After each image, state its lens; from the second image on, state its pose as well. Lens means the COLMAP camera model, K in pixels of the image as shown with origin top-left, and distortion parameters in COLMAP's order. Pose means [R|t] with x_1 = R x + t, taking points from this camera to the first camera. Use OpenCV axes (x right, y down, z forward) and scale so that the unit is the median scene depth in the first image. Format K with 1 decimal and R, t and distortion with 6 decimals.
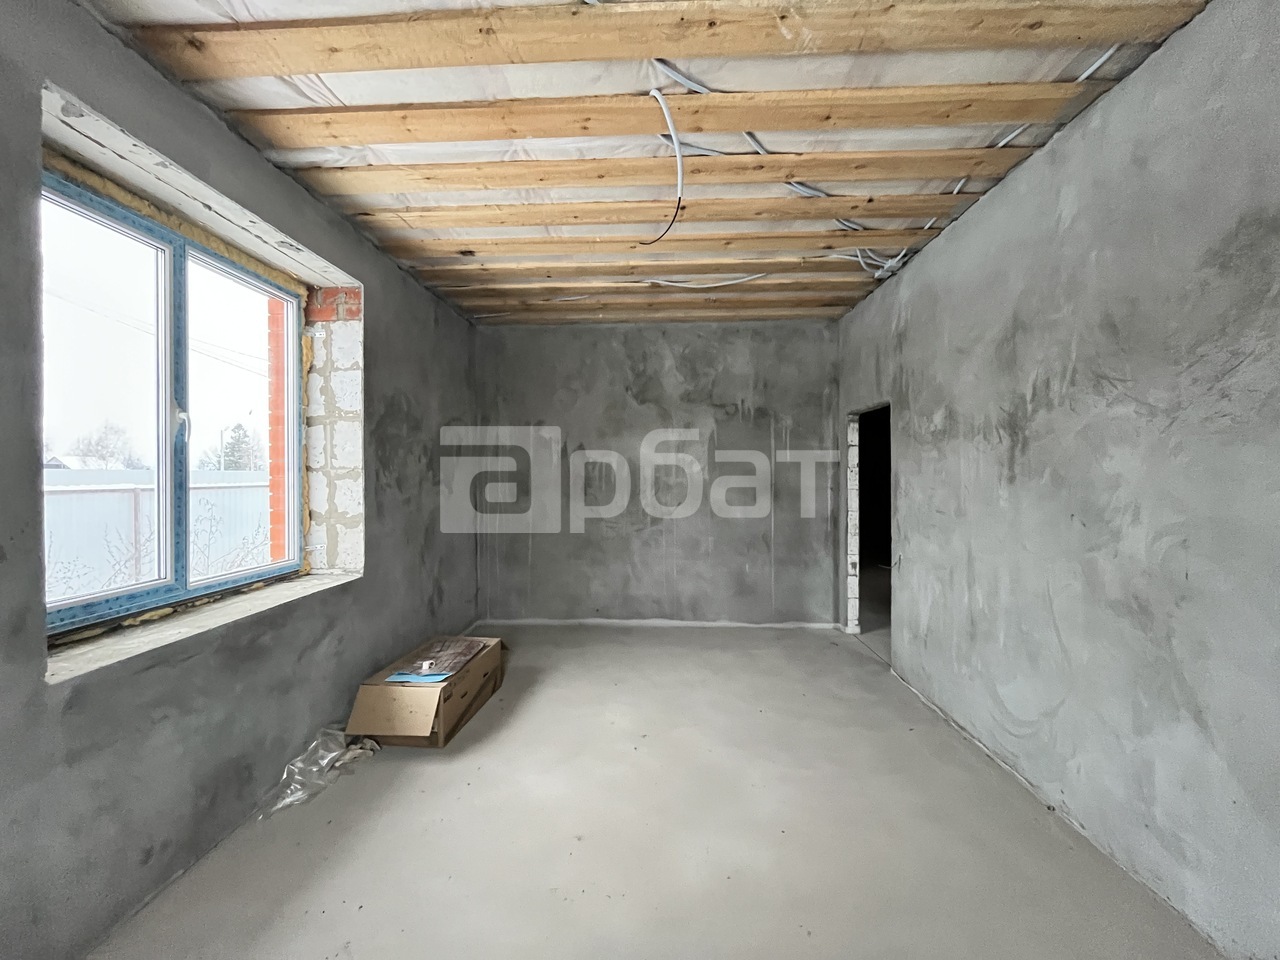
lens RADIAL K [[506.6, 0, 645.0], [0, 506.6, 475.1], [0, 0, 1]] dist [0.018020, 0.000043]
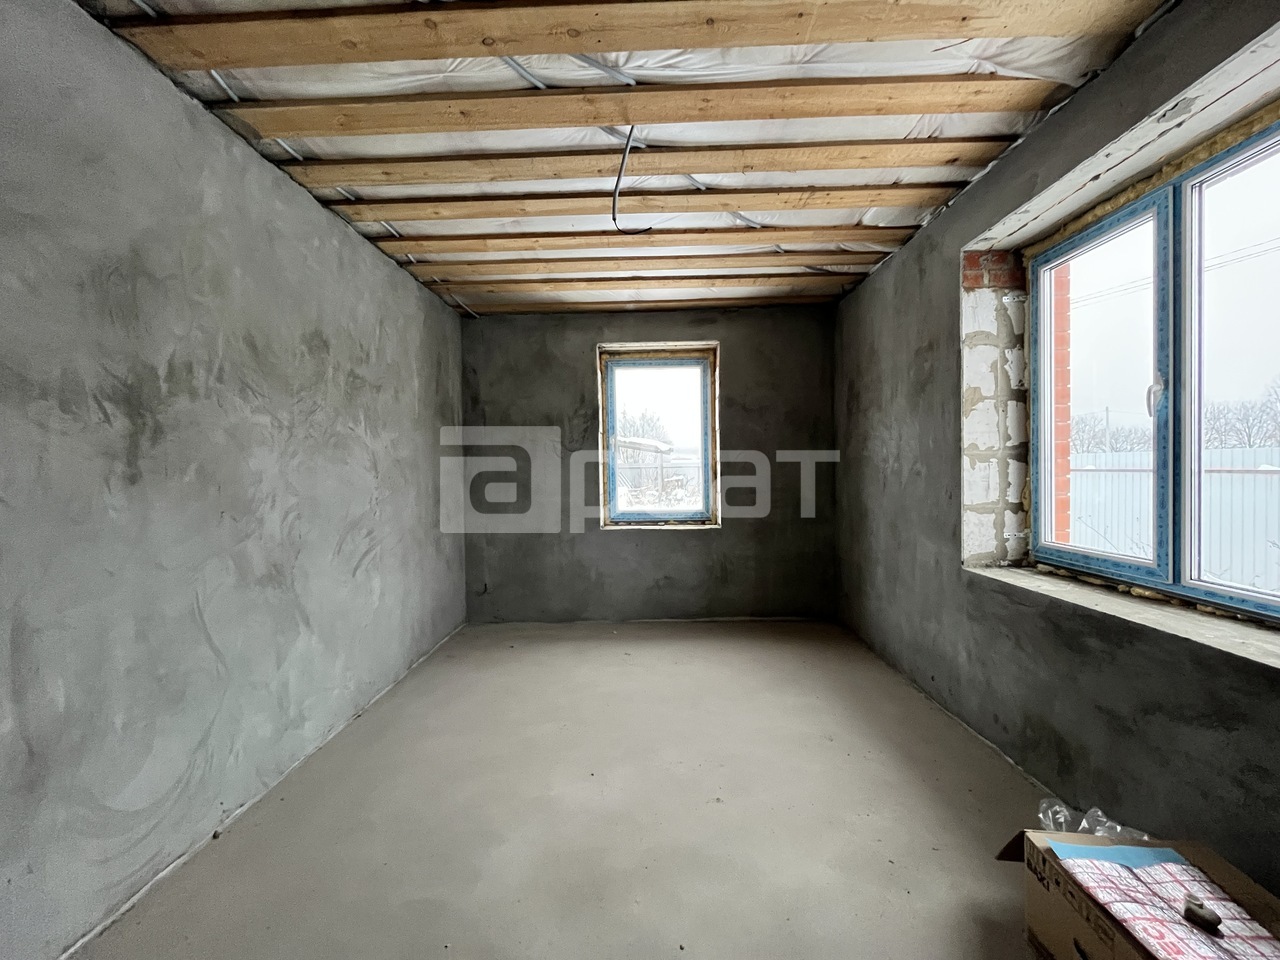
lens RADIAL K [[506.6, 0, 648.4], [0, 506.6, 471.9], [0, 0, 1]] dist [0.018020, 0.000043]
pose [[-0.999622, 0.020354, -0.018476, 0.023481], [0.020266, 0.999782, 0.004965, 0.011568], [0.018573, 0.004589, -0.999817, 1.973481]]
